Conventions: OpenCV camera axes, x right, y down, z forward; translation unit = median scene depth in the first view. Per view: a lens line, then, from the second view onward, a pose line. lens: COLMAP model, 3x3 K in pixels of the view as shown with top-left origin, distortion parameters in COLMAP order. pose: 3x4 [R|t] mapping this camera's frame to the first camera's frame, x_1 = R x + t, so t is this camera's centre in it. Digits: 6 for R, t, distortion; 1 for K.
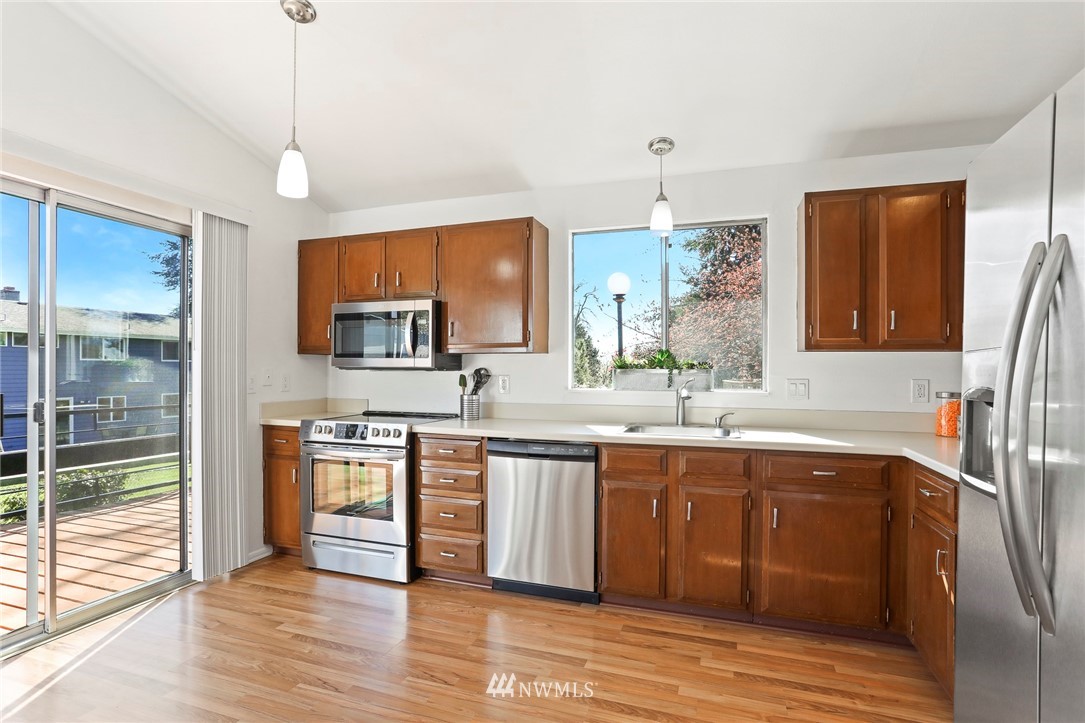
lens RADIAL K [[537.8, 0, 542.5], [0, 537.8, 361.5], [0, 0, 1]] dist [0.002258, 0.000773]
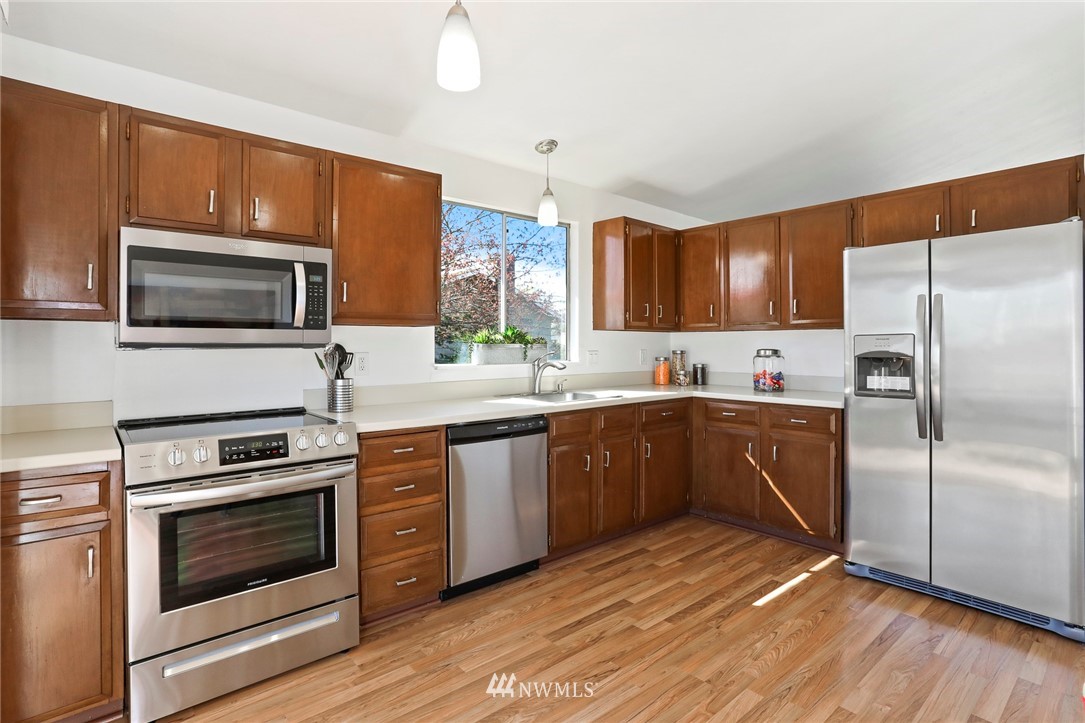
lens RADIAL K [[547.7, 0, 539.0], [0, 547.7, 332.2], [0, 0, 1]] dist [-0.001063, 0.000430]
pose [[0.510626, 0.013639, 0.859695, -0.864262], [-0.004535, 0.999903, -0.013170, 0.005594], [-0.859791, 0.002826, 0.510638, 0.479862]]
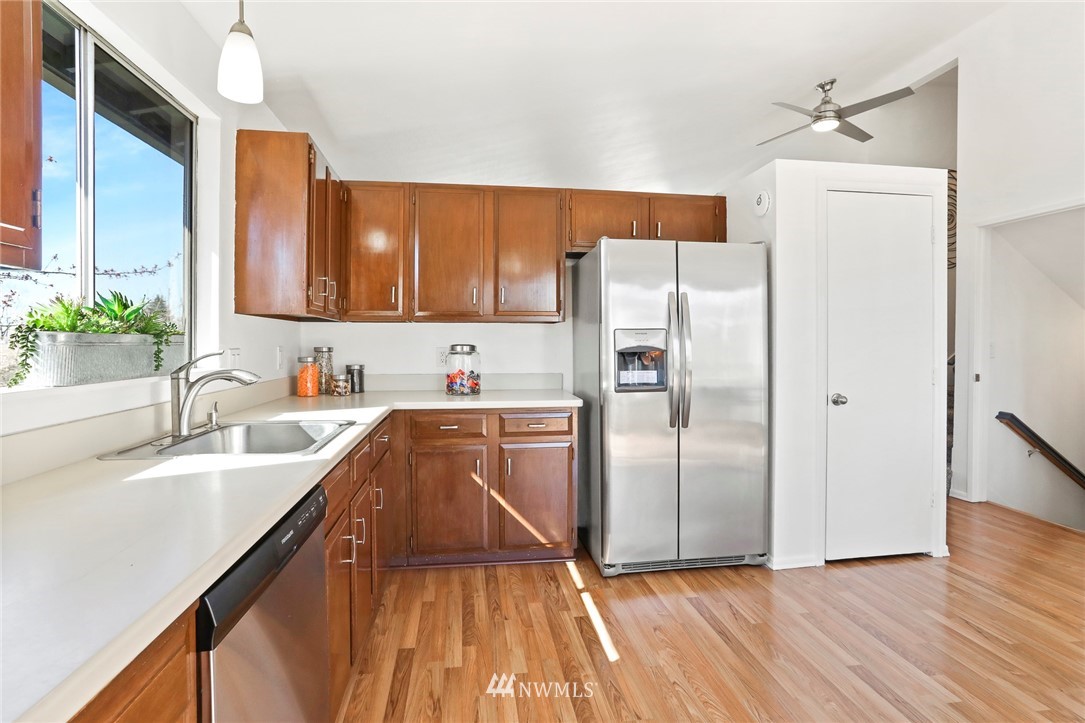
lens RADIAL K [[535.1, 0, 539.2], [0, 535.1, 344.3], [0, 0, 1]] dist [-0.036016, 0.000789]
pose [[-0.448220, -0.011666, 0.893847, -0.456304], [-0.012215, 0.999901, 0.006924, 0.017764], [-0.893840, -0.007815, -0.448318, 1.080140]]
